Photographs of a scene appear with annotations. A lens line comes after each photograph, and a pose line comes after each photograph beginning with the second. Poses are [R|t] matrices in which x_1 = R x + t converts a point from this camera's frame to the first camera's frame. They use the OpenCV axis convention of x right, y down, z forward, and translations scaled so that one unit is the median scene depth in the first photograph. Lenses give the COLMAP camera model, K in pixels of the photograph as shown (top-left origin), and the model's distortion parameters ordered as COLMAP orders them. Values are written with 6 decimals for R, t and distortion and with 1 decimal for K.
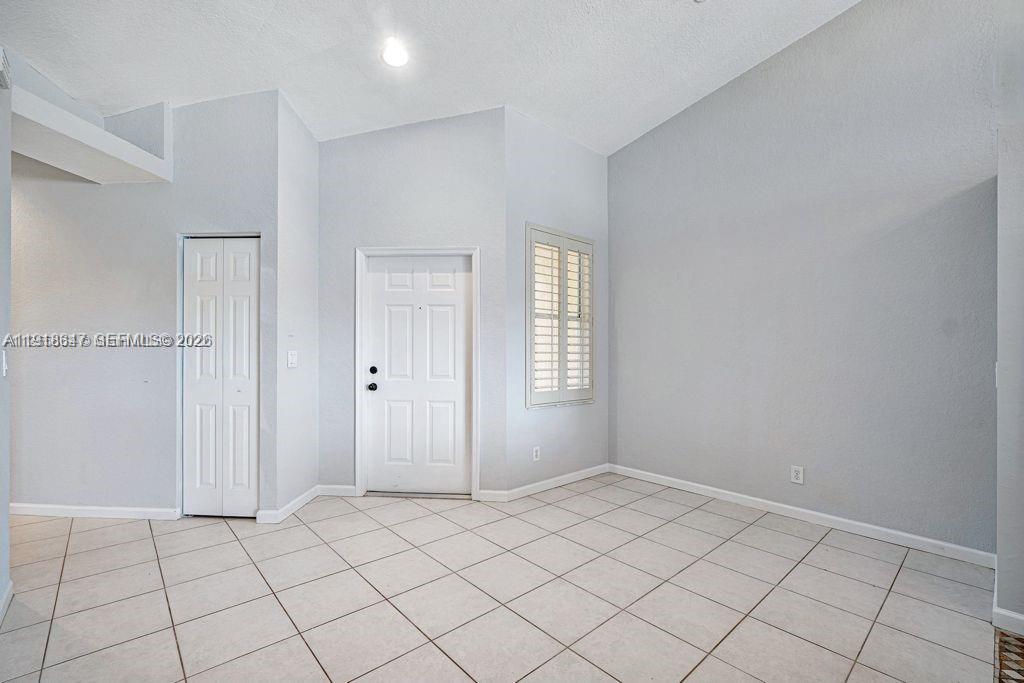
lens RADIAL K [[441.7, 0, 506.5], [0, 441.7, 347.6], [0, 0, 1]] dist [0.000619, -0.000001]
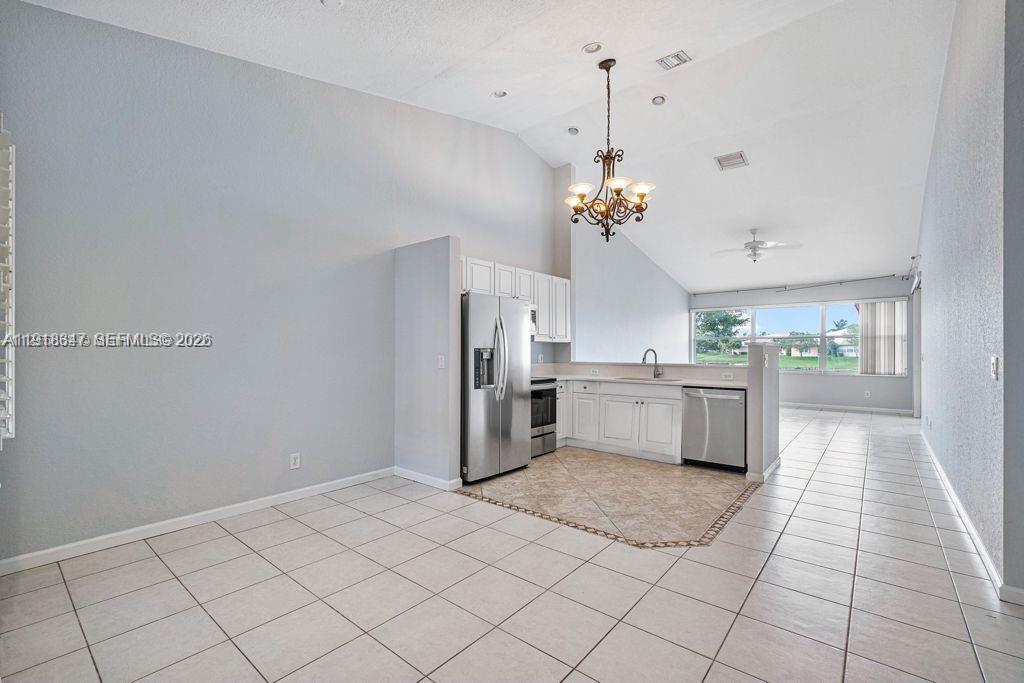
lens RADIAL K [[441.7, 0, 506.5], [0, 441.7, 347.6], [0, 0, 1]] dist [0.000619, -0.000001]
pose [[-0.139712, -0.004235, 0.990183, -0.467170], [-0.007934, 0.999964, 0.003158, -0.006167], [-0.990160, -0.007415, -0.139741, 0.561200]]
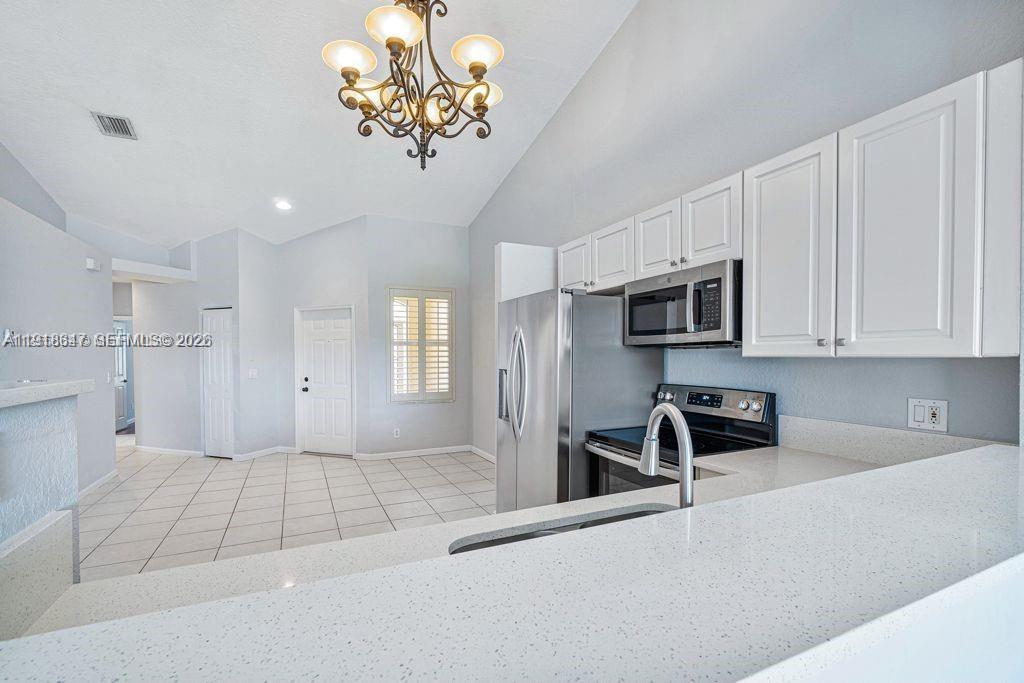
lens RADIAL K [[451.7, 0, 507.4], [0, 451.7, 358.5], [0, 0, 1]] dist [-0.000769, -0.000127]
pose [[0.957475, -0.013208, -0.288215, 0.937252], [0.016826, 0.999808, 0.010081, -0.032733], [0.288026, -0.014502, 0.957513, -0.417769]]
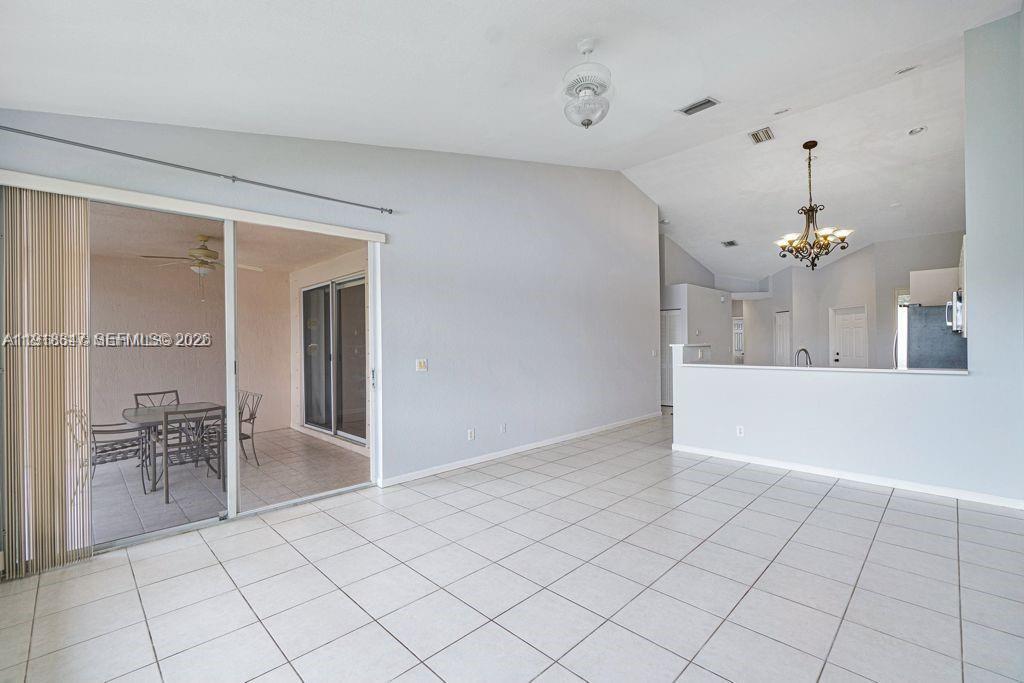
lens RADIAL K [[441.7, 0, 506.5], [0, 441.7, 347.6], [0, 0, 1]] dist [0.000619, -0.000001]
pose [[0.054735, -0.002747, -0.998497, 2.204258], [0.016522, 0.999862, -0.001845, -0.011668], [0.998364, -0.016396, 0.054773, -1.080510]]
